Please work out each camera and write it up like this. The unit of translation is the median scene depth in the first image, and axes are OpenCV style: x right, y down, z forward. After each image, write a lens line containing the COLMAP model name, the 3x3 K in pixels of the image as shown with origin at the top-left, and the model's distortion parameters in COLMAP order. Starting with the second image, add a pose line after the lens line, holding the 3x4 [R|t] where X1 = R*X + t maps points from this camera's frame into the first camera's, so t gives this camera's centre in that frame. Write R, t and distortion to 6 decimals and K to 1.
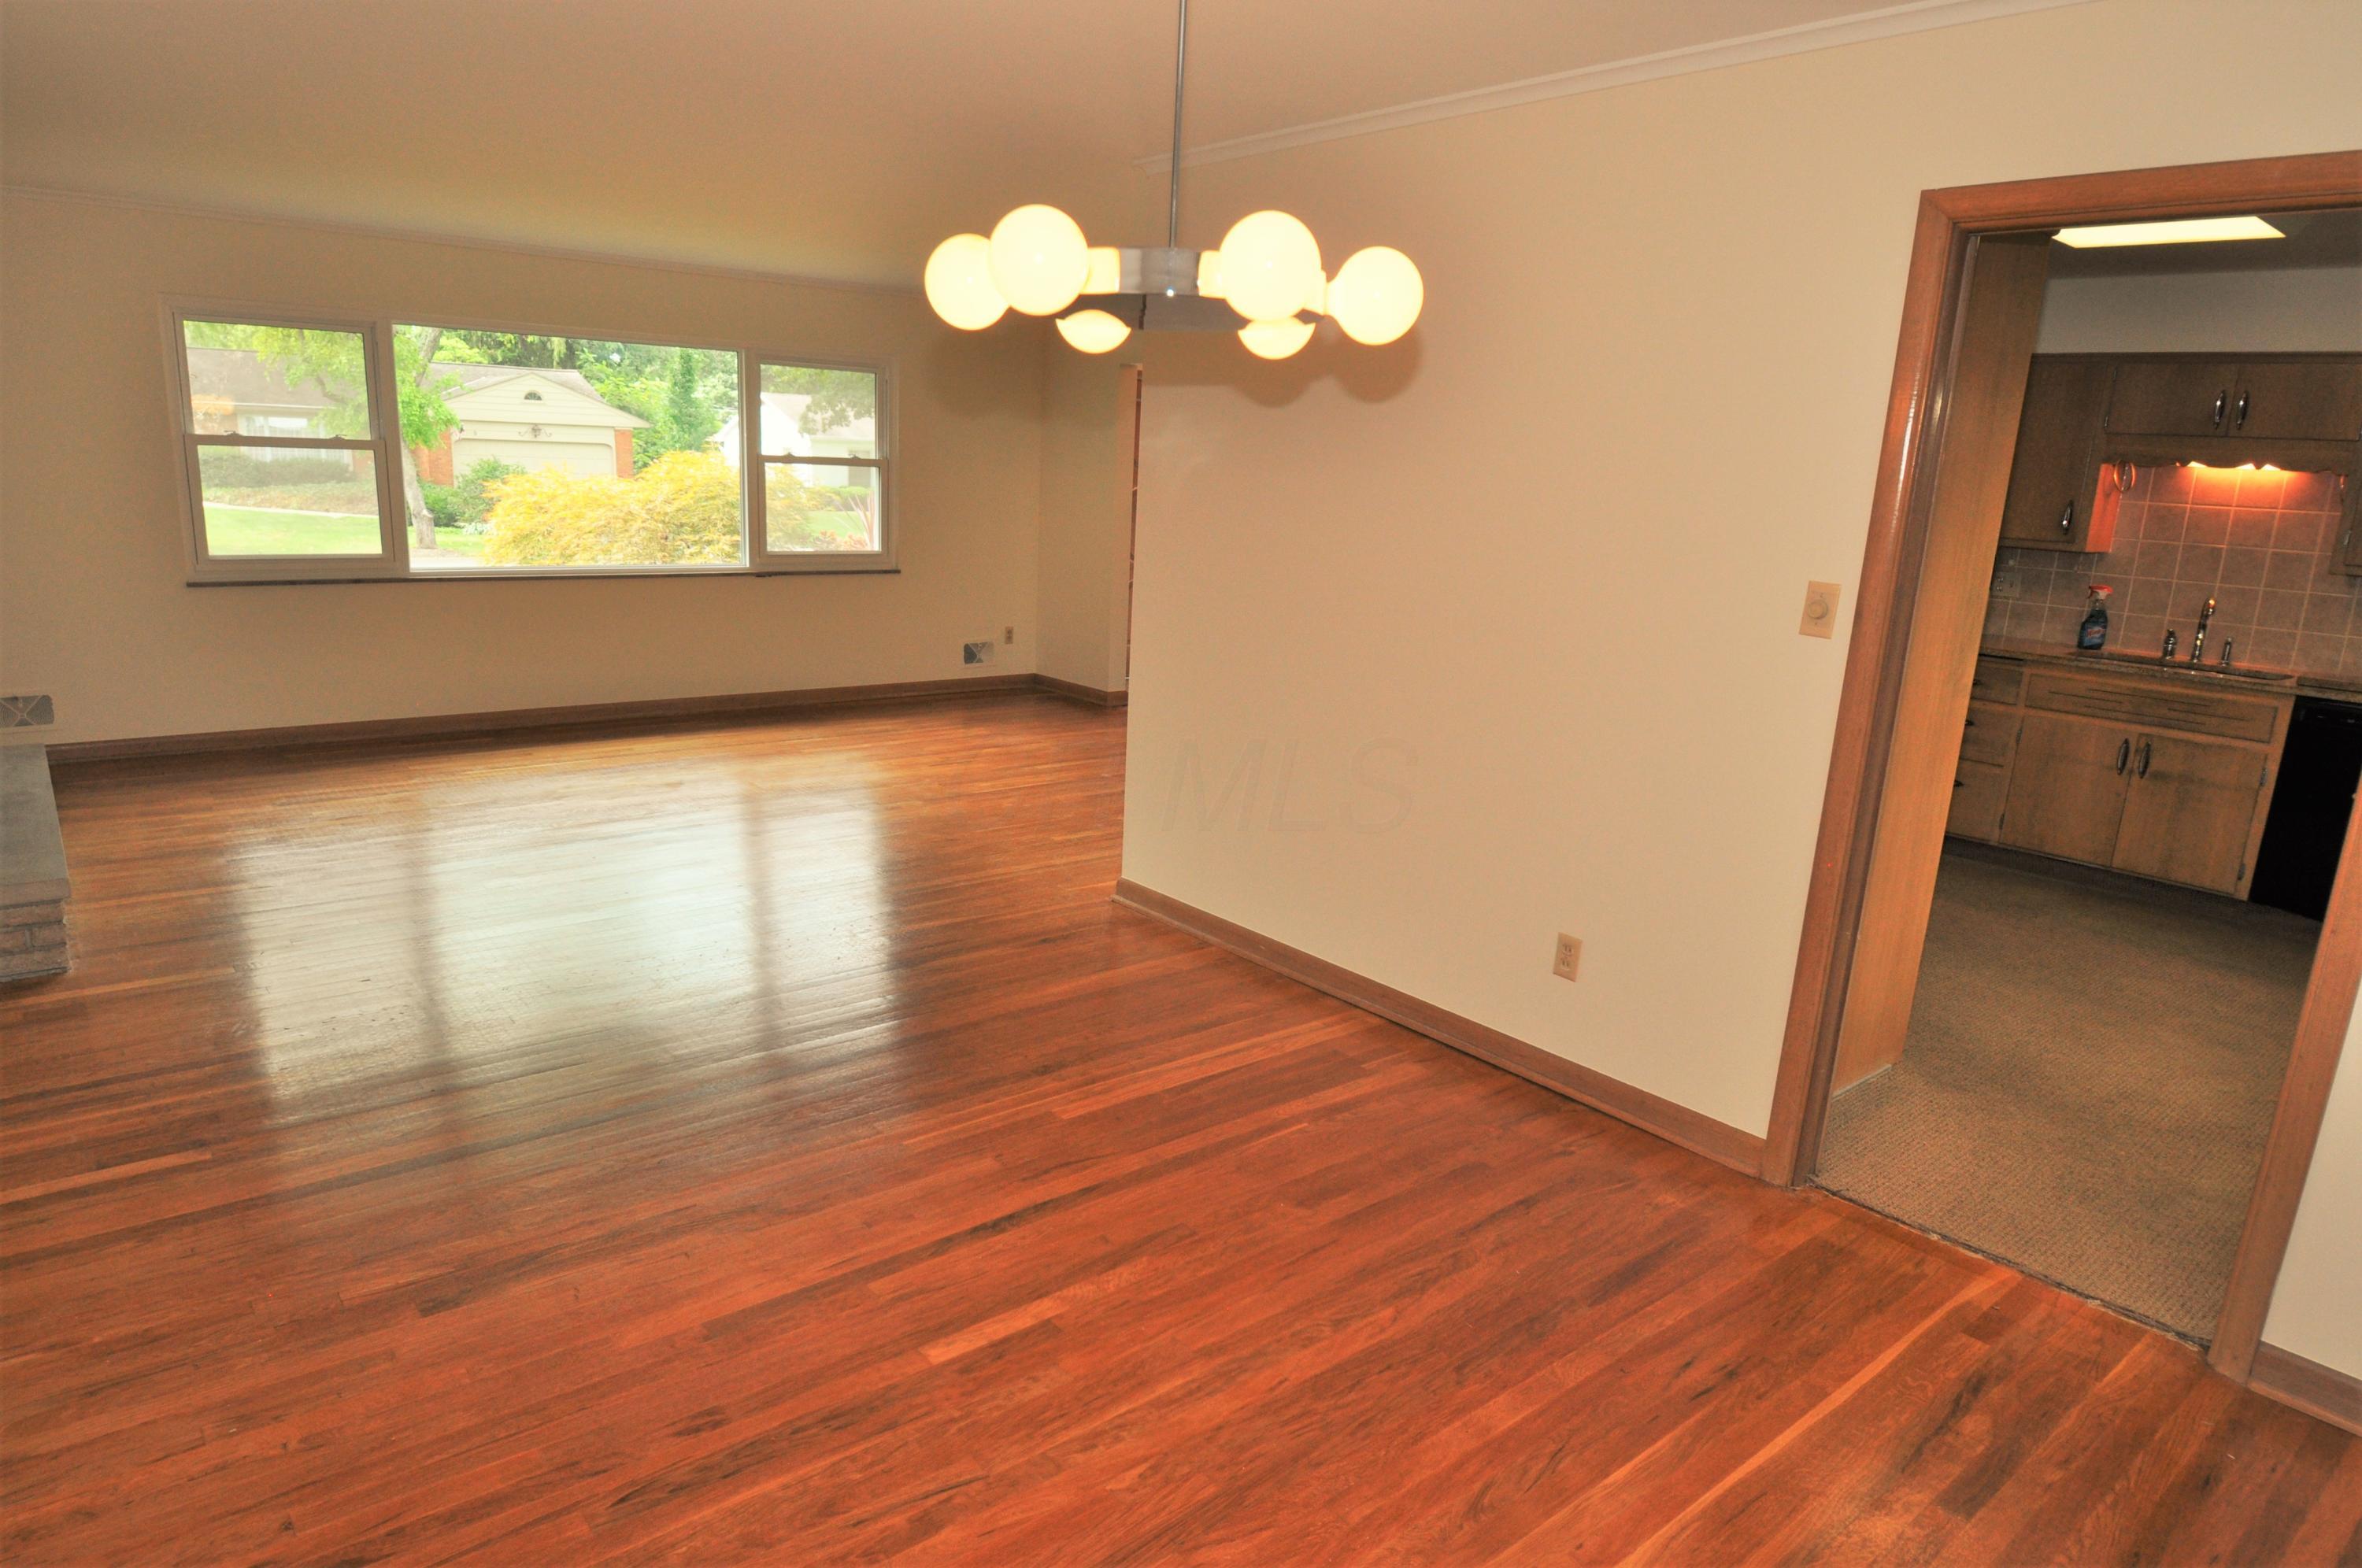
lens RADIAL K [[1438.5, 0, 1181.0], [0, 1438.5, 784.0], [0, 0, 1]] dist [-0.002678, -0.000433]
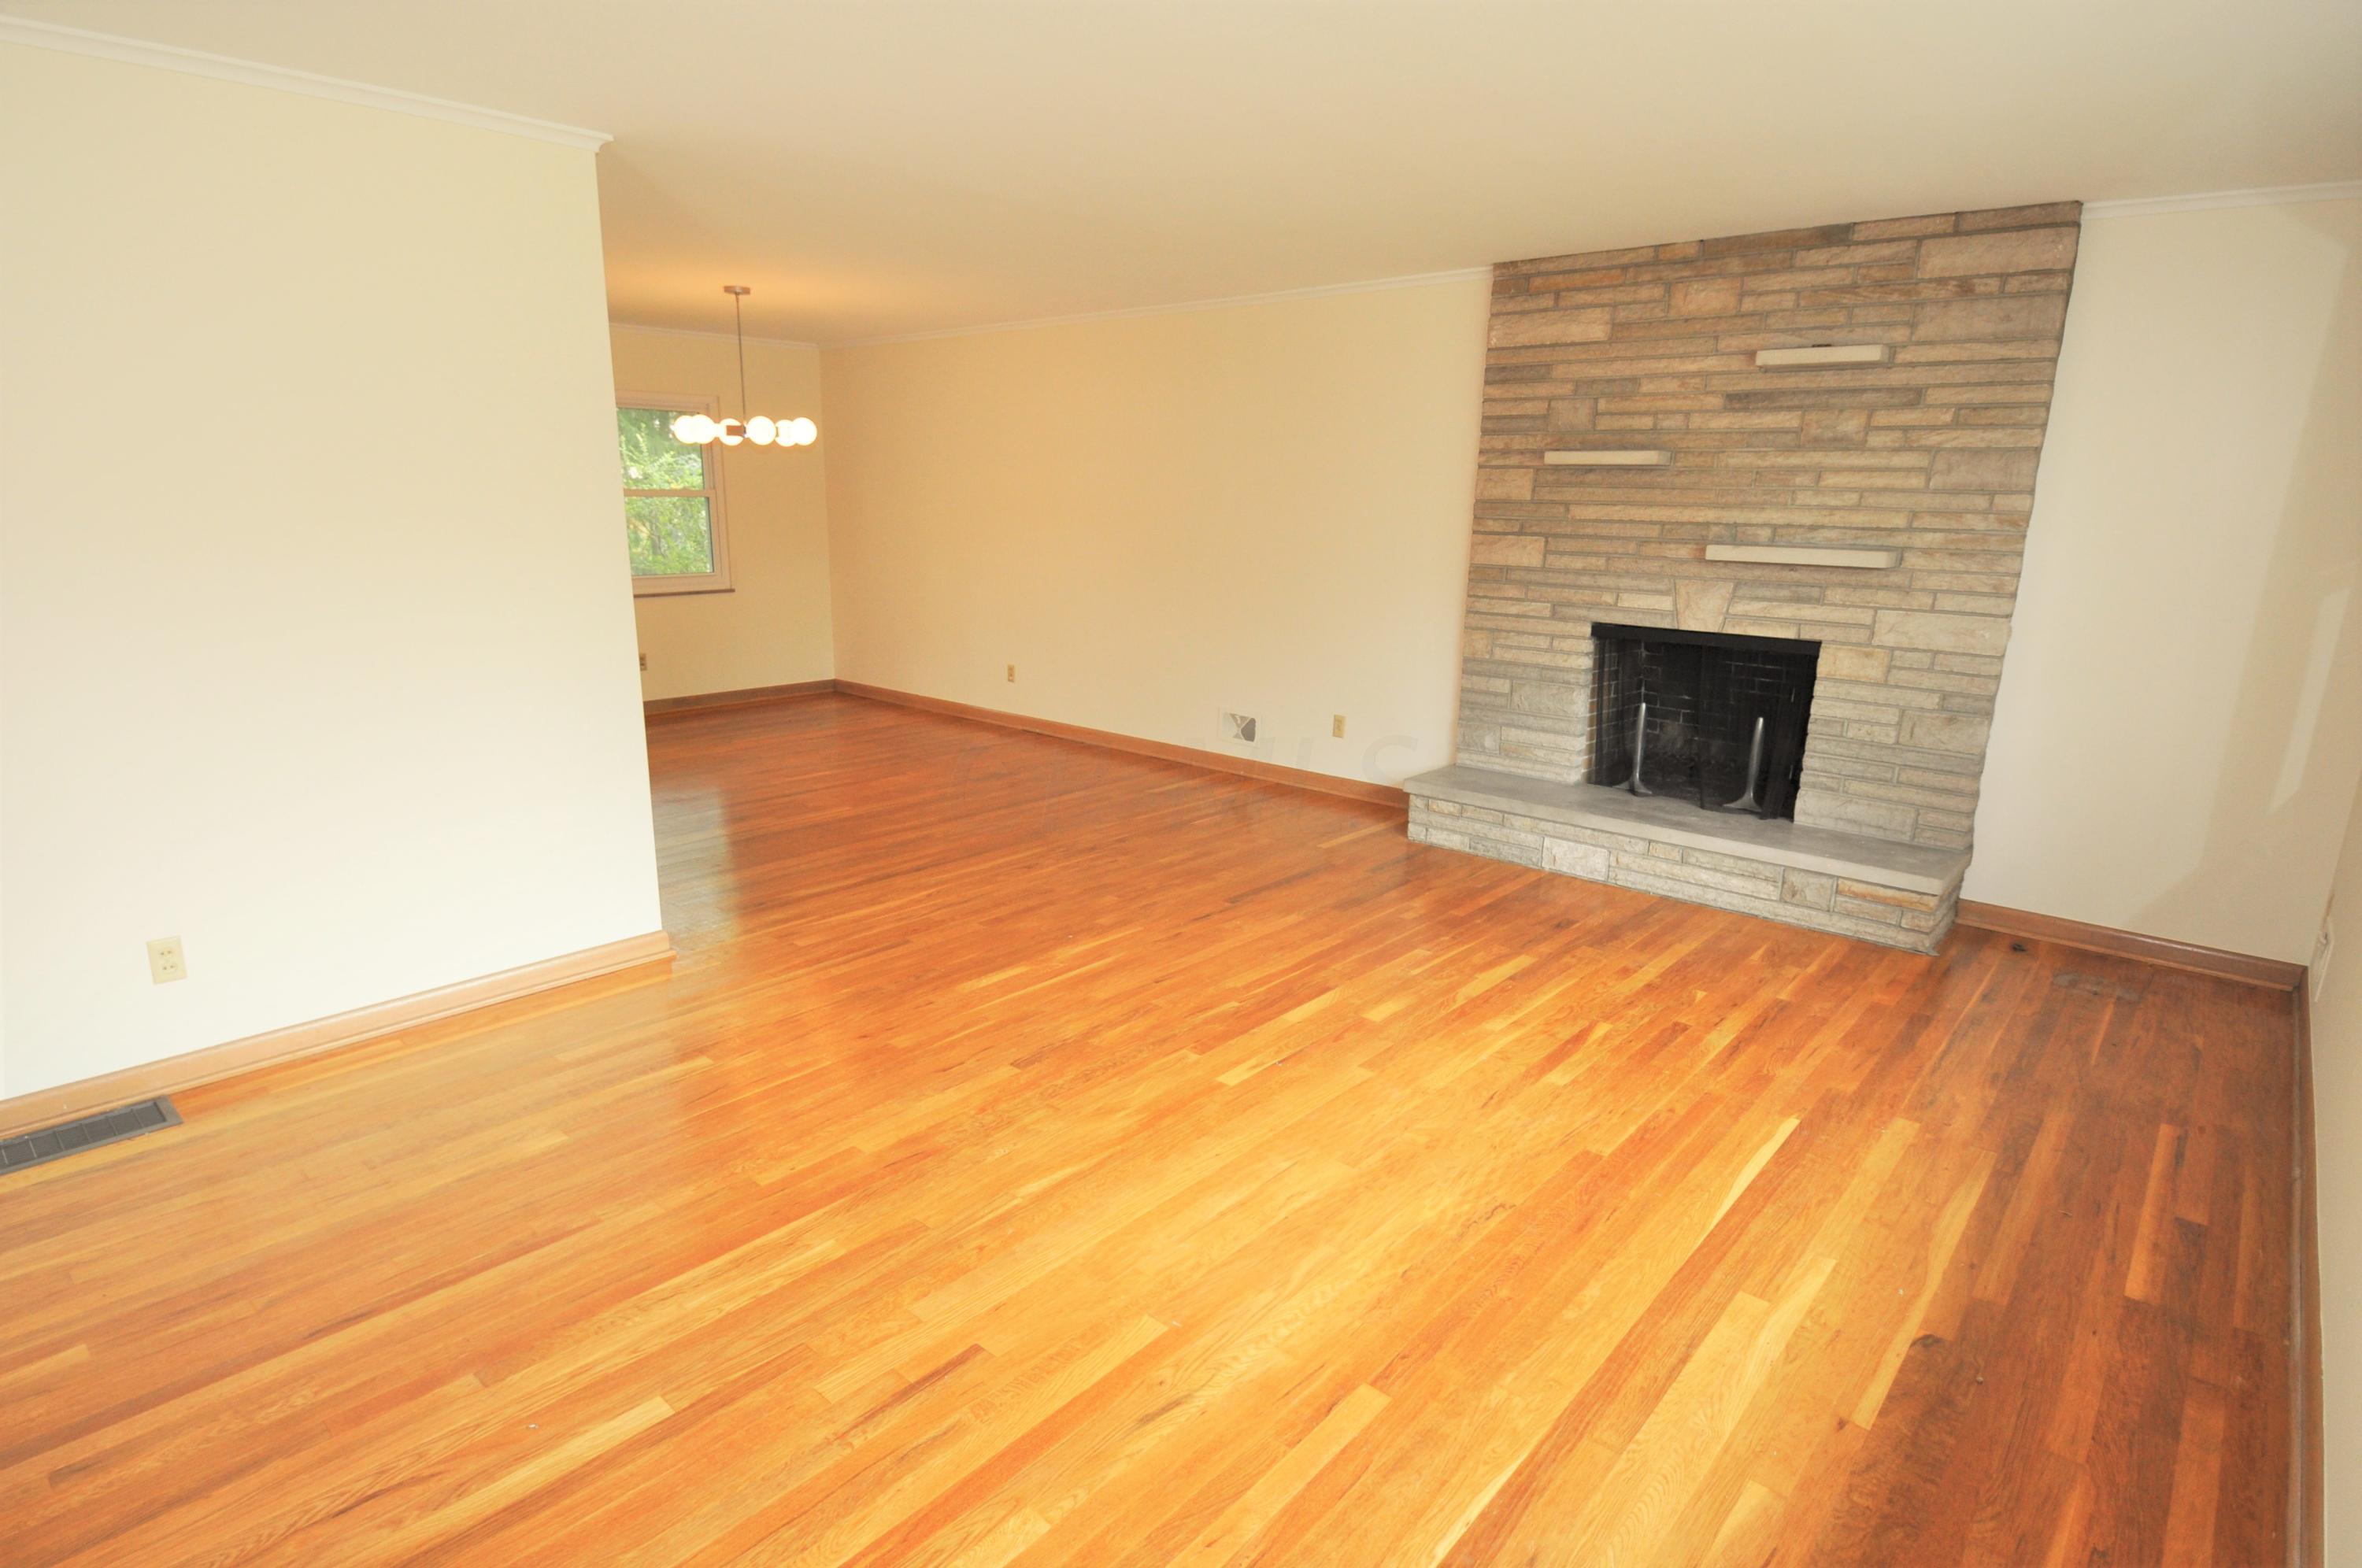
lens RADIAL K [[1229.9, 0, 1181.0], [0, 1229.9, 784.0], [0, 0, 1]] dist [-0.002021, -0.000023]
pose [[-0.985913, -0.028302, -0.164849, -0.450221], [-0.097260, 0.898830, 0.427371, -0.730086], [0.136075, 0.437384, -0.888920, 3.222889]]
